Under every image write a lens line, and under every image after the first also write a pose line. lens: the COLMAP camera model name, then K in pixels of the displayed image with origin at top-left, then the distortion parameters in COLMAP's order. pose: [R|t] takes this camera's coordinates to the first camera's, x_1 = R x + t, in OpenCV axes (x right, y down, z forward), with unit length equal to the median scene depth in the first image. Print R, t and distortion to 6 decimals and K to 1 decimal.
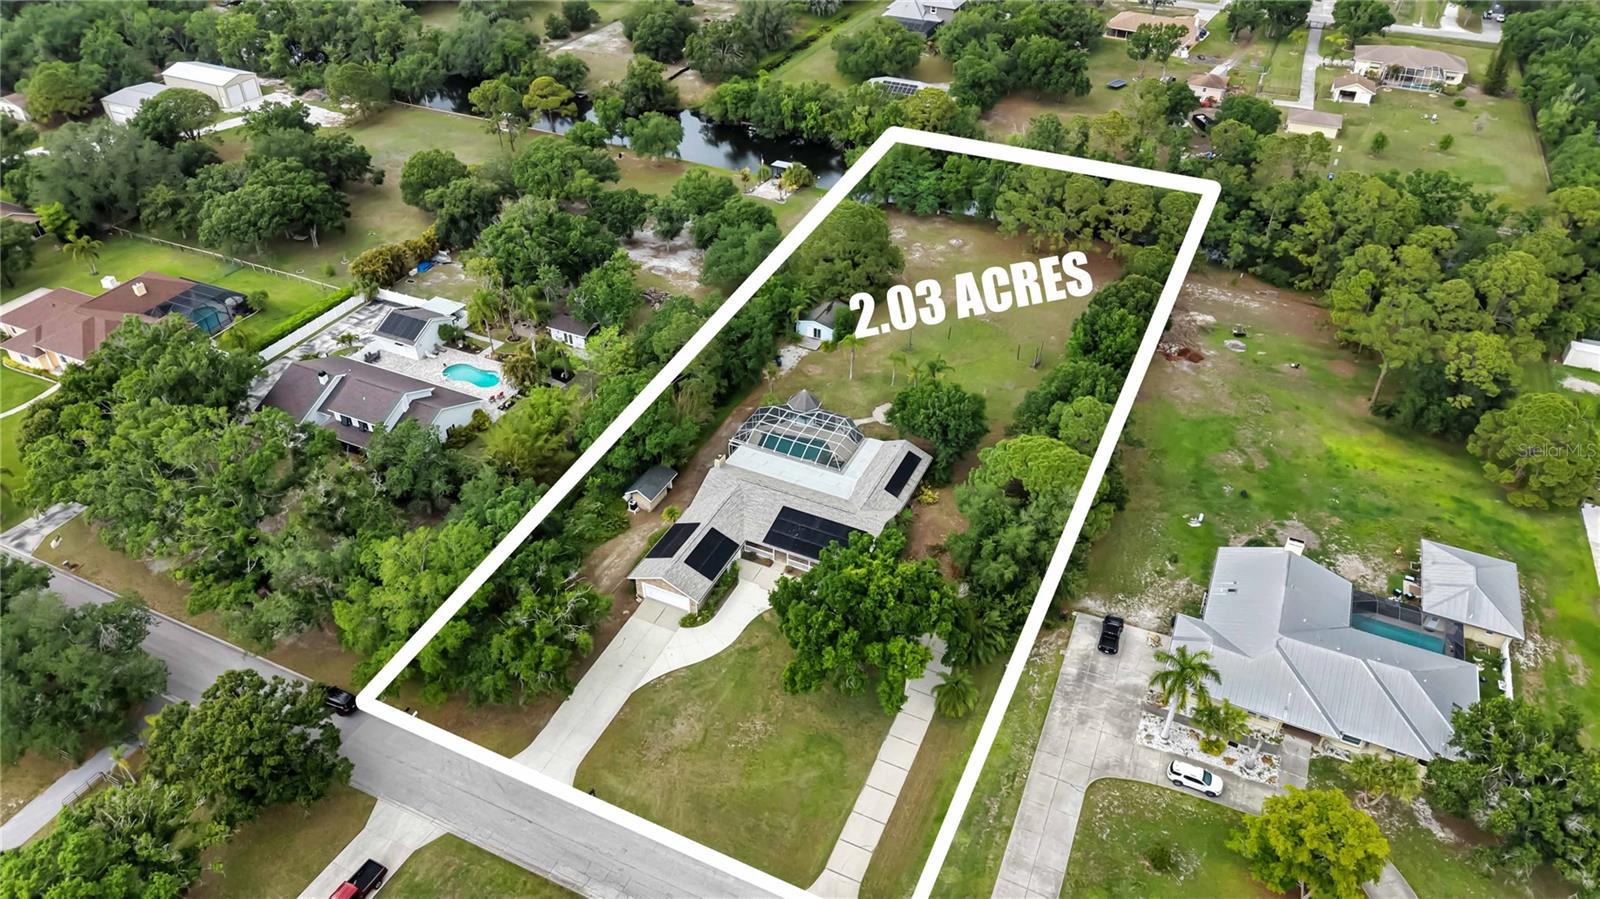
lens RADIAL K [[1068.2, 0, 798.4], [0, 1068.2, 453.2], [0, 0, 1]] dist [0.020294, -0.020144]
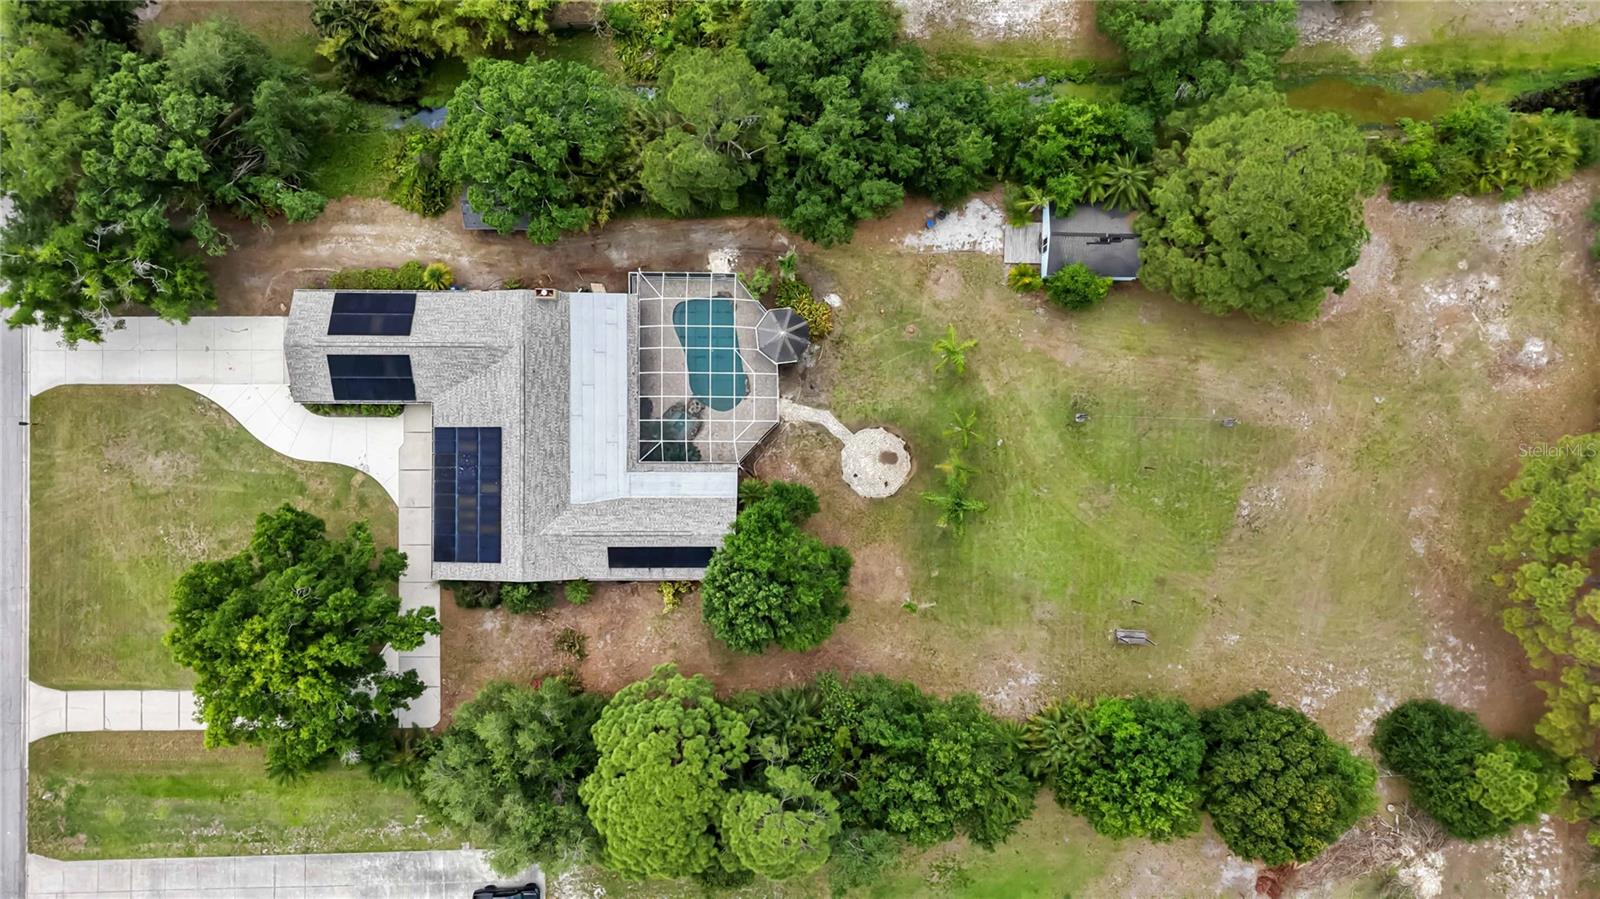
lens RADIAL K [[1068.2, 0, 798.4], [0, 1068.2, 453.2], [0, 0, 1]] dist [0.020294, -0.020144]
pose [[0.421074, 0.907019, -0.003706, 0.066433], [-0.550293, 0.258711, 0.793880, -0.470089], [0.721023, -0.332243, 0.608063, 0.576118]]
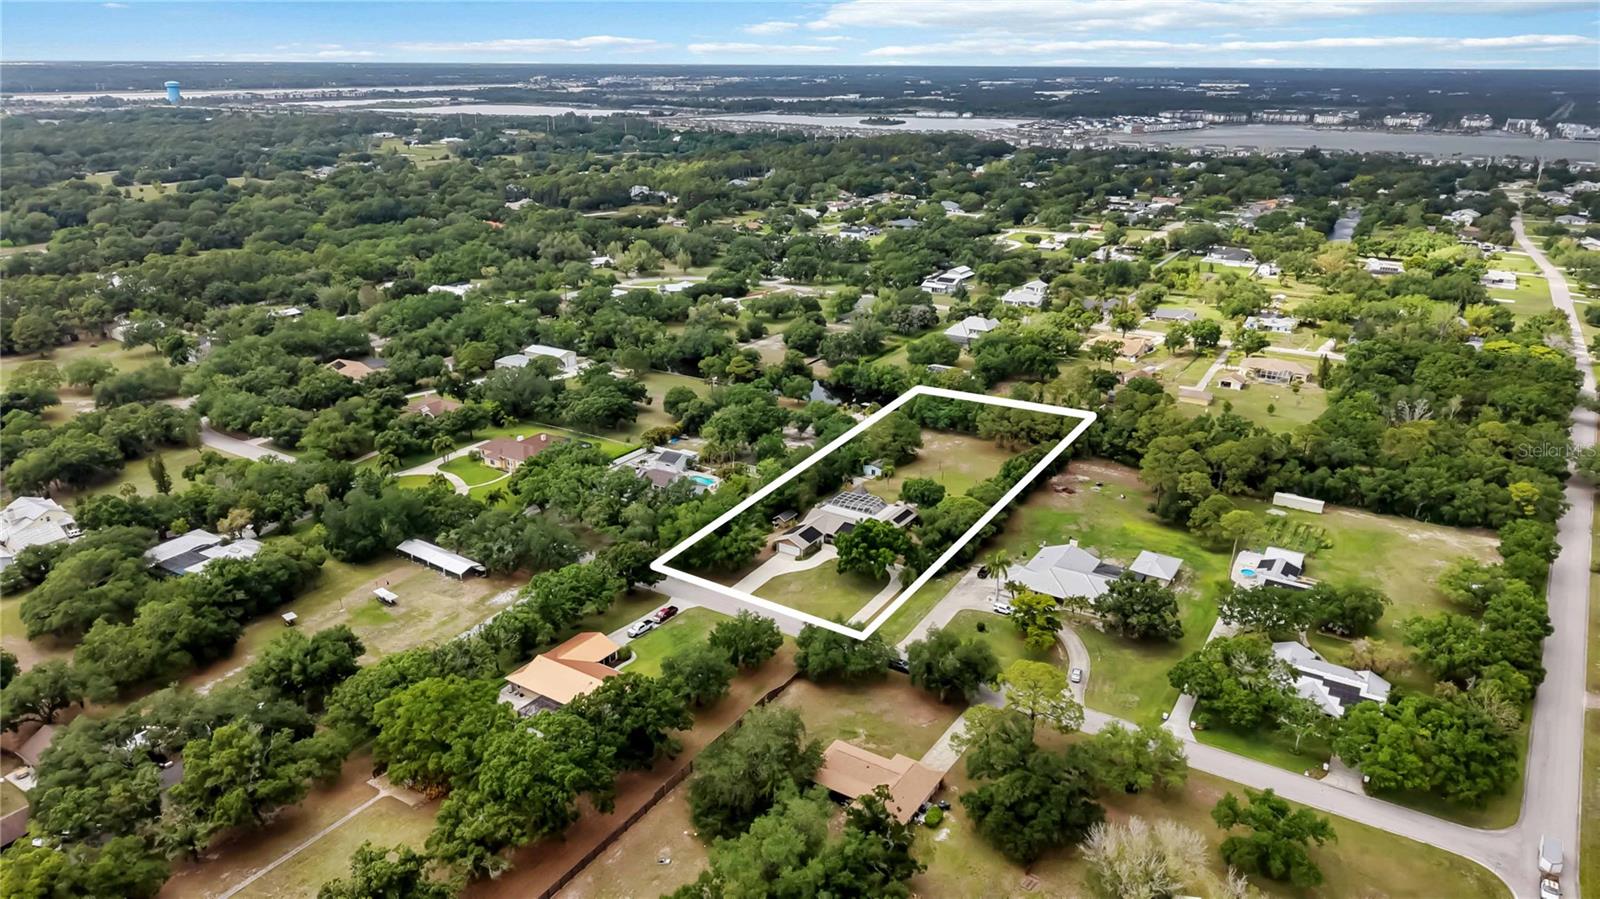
lens RADIAL K [[1061.8, 0, 798.6], [0, 1061.8, 453.7], [0, 0, 1]] dist [0.052103, -0.072605]
pose [[0.991748, 0.040459, -0.121651, 0.121784], [-0.074072, 0.955319, -0.286144, 0.440141], [0.104638, 0.292793, 0.950433, -0.908029]]
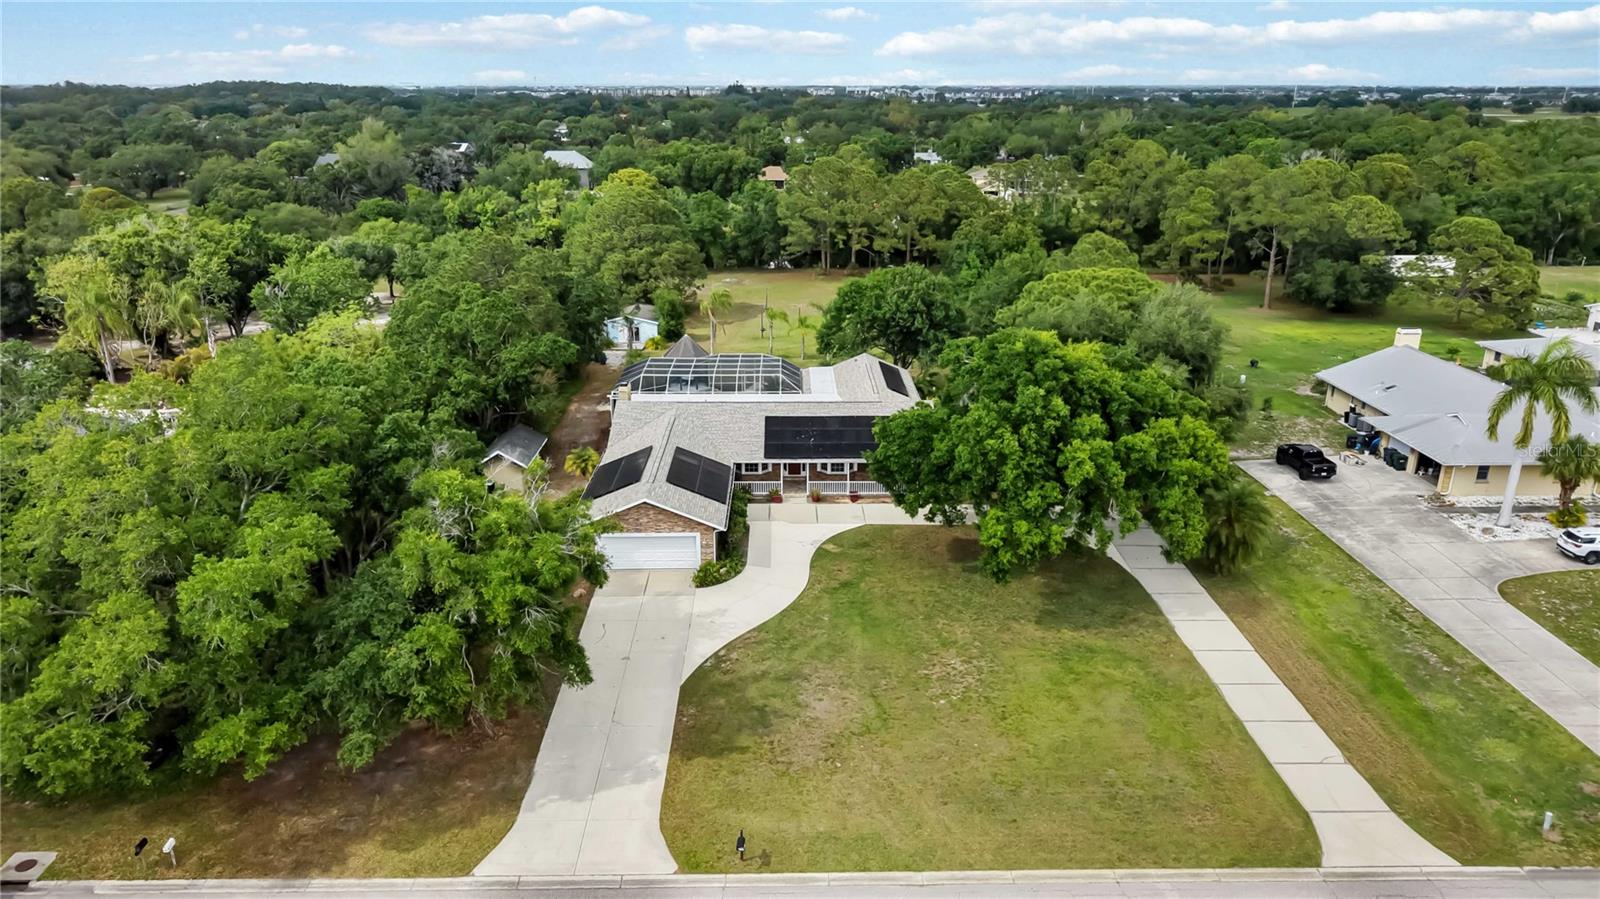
lens RADIAL K [[1068.2, 0, 798.4], [0, 1068.2, 453.2], [0, 0, 1]] dist [0.020294, -0.020144]
pose [[0.900142, -0.149519, 0.409132, -0.198486], [0.268624, 0.929924, -0.251162, 0.181559], [-0.342909, 0.335984, 0.877228, 0.376113]]
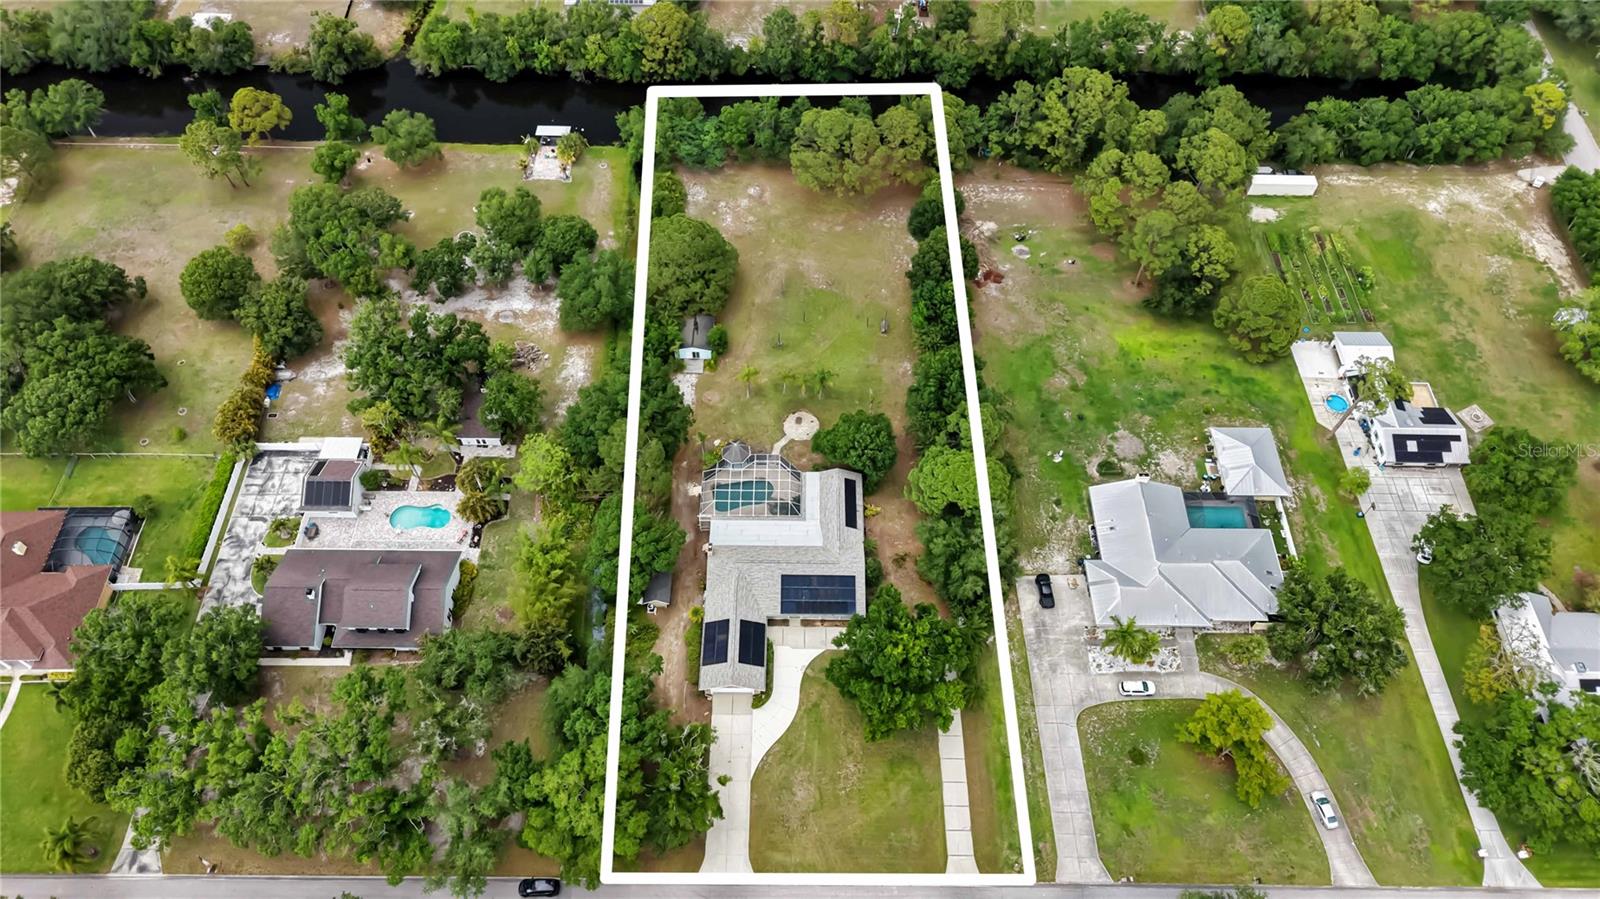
lens RADIAL K [[1068.2, 0, 798.4], [0, 1068.2, 453.2], [0, 0, 1]] dist [0.020294, -0.020144]
pose [[0.908842, -0.345960, 0.233061, -0.187701], [0.249810, 0.898843, 0.360105, -0.413193], [-0.334068, -0.269057, 0.903331, -0.065674]]
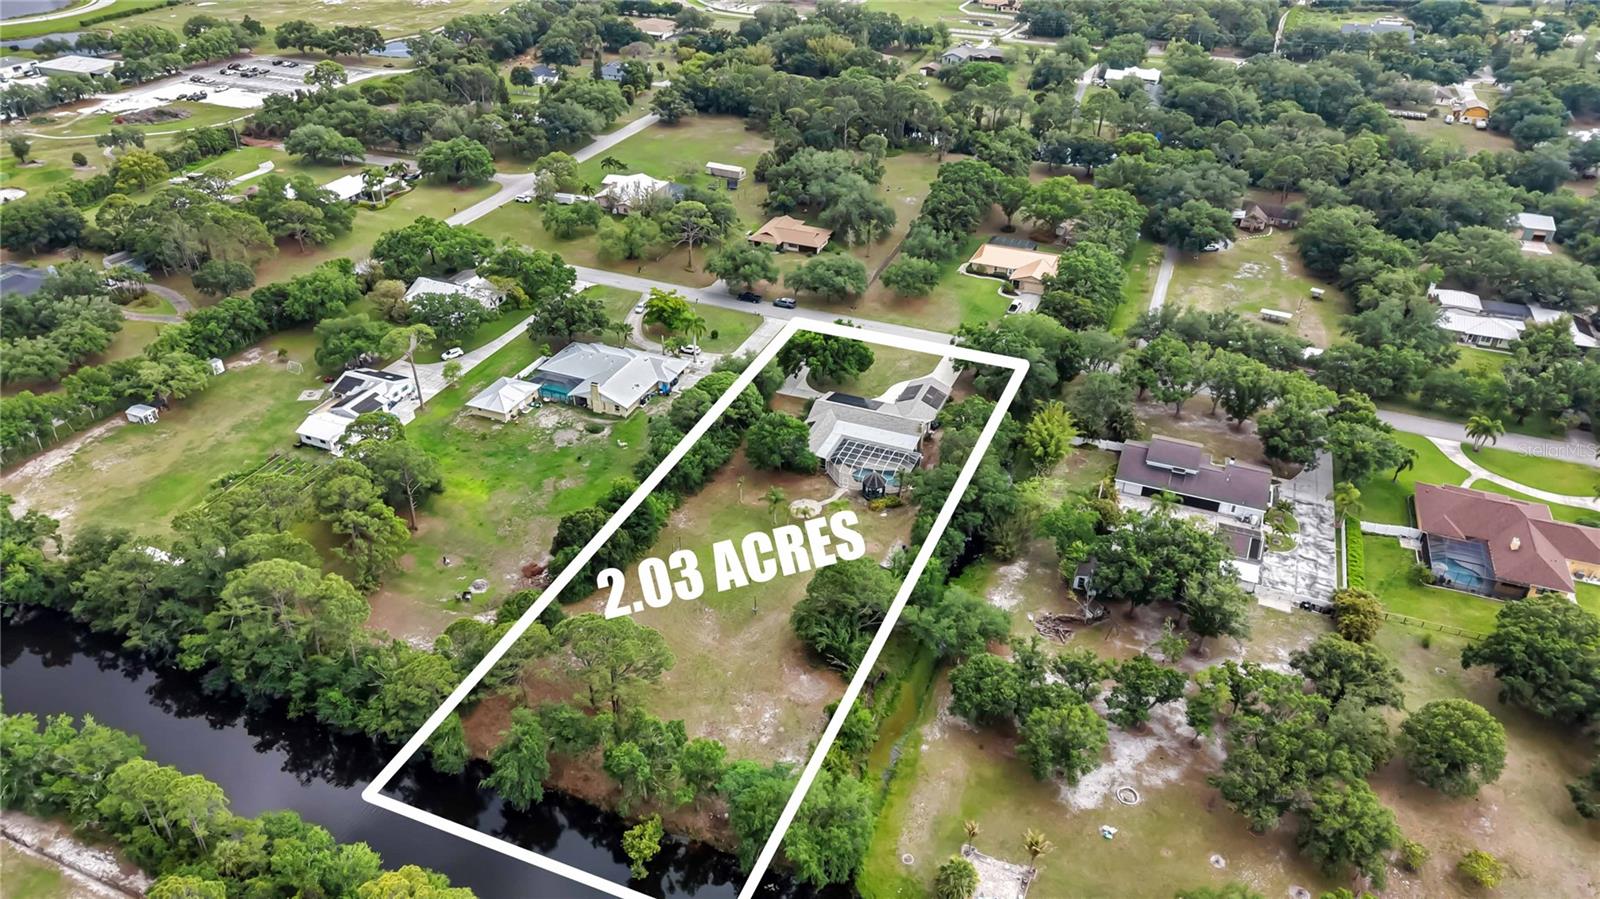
lens RADIAL K [[1061.8, 0, 798.6], [0, 1061.8, 453.7], [0, 0, 1]] dist [0.052103, -0.072605]
pose [[-0.999116, 0.014464, -0.039479, 0.141479], [-0.032071, 0.345013, 0.938050, -1.203147], [0.027188, 0.938486, -0.344244, 1.316260]]
